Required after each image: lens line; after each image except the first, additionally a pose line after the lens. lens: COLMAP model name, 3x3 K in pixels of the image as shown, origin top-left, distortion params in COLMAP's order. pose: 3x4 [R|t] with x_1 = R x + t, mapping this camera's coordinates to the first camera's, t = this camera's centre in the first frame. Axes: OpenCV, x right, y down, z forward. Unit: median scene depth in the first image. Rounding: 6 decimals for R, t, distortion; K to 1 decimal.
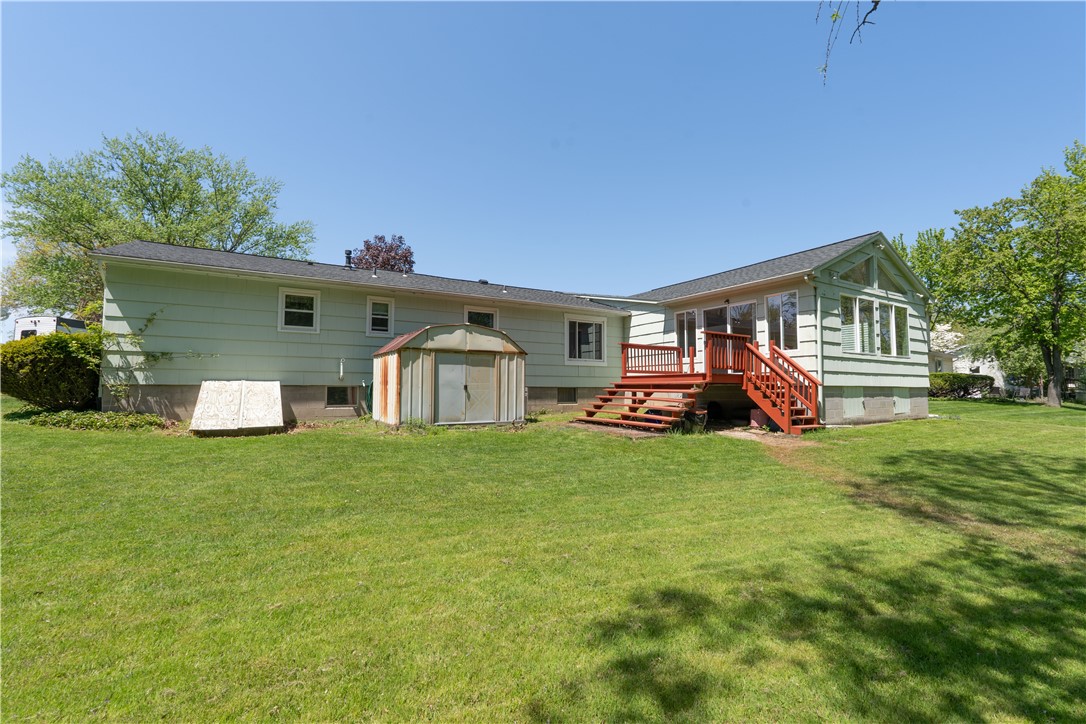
lens RADIAL K [[481.2, 0, 539.9], [0, 481.2, 367.5], [0, 0, 1]] dist [-0.005539, 0.000033]
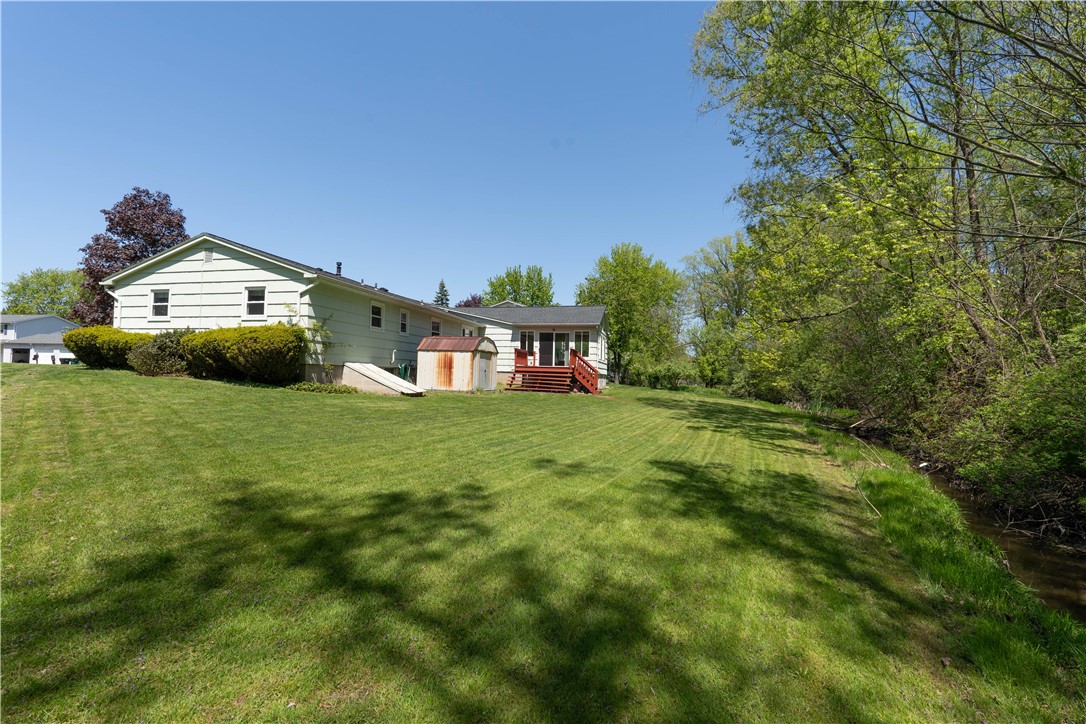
lens RADIAL K [[481.2, 0, 539.9], [0, 481.2, 367.5], [0, 0, 1]] dist [-0.005539, 0.000033]
pose [[0.704002, 0.027899, 0.709649, -1.205247], [-0.058211, 0.998133, 0.018508, -0.017176], [-0.707808, -0.054339, 0.704312, -0.423416]]
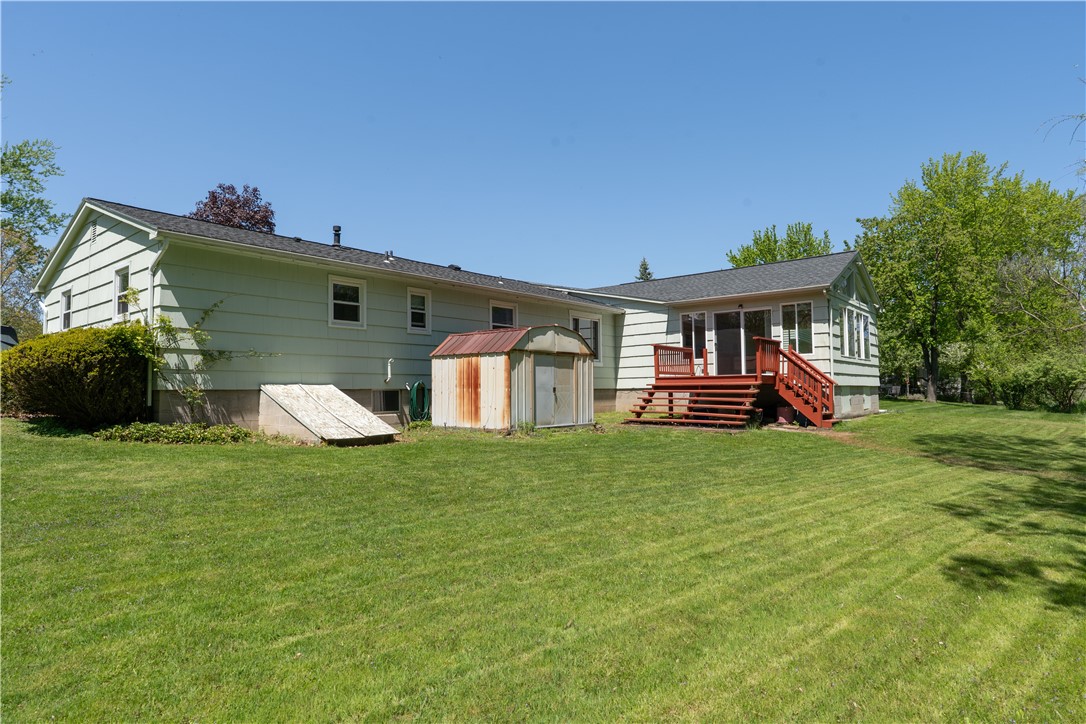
lens RADIAL K [[631.5, 0, 538.9], [0, 631.5, 365.7], [0, 0, 1]] dist [-0.001636, -0.001610]
pose [[0.944397, 0.003389, 0.328789, -0.549621], [-0.004784, 0.999983, 0.003433, -0.010745], [-0.328771, -0.004815, 0.944397, -0.187424]]
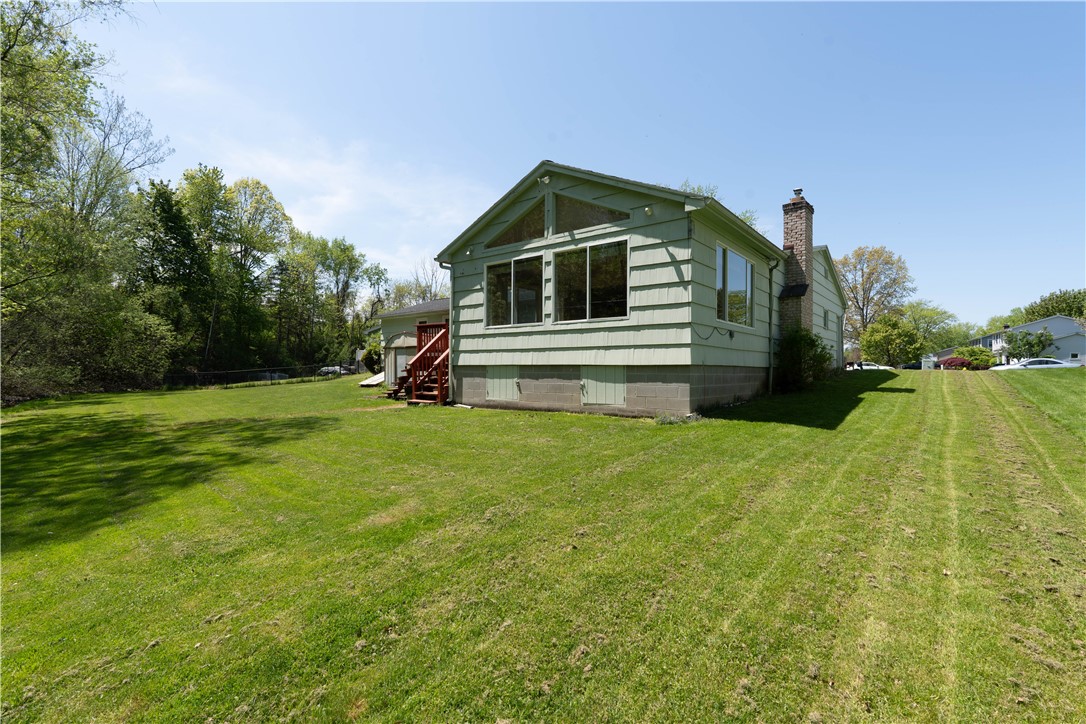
lens RADIAL K [[495.2, 0, 543.0], [0, 495.2, 362.0], [0, 0, 1]] dist [-0.003457, 0.000022]
pose [[0.324542, -0.011514, -0.945801, 1.582028], [0.047486, 0.998863, 0.004135, 0.033269], [0.944679, -0.046255, 0.324720, 0.798922]]
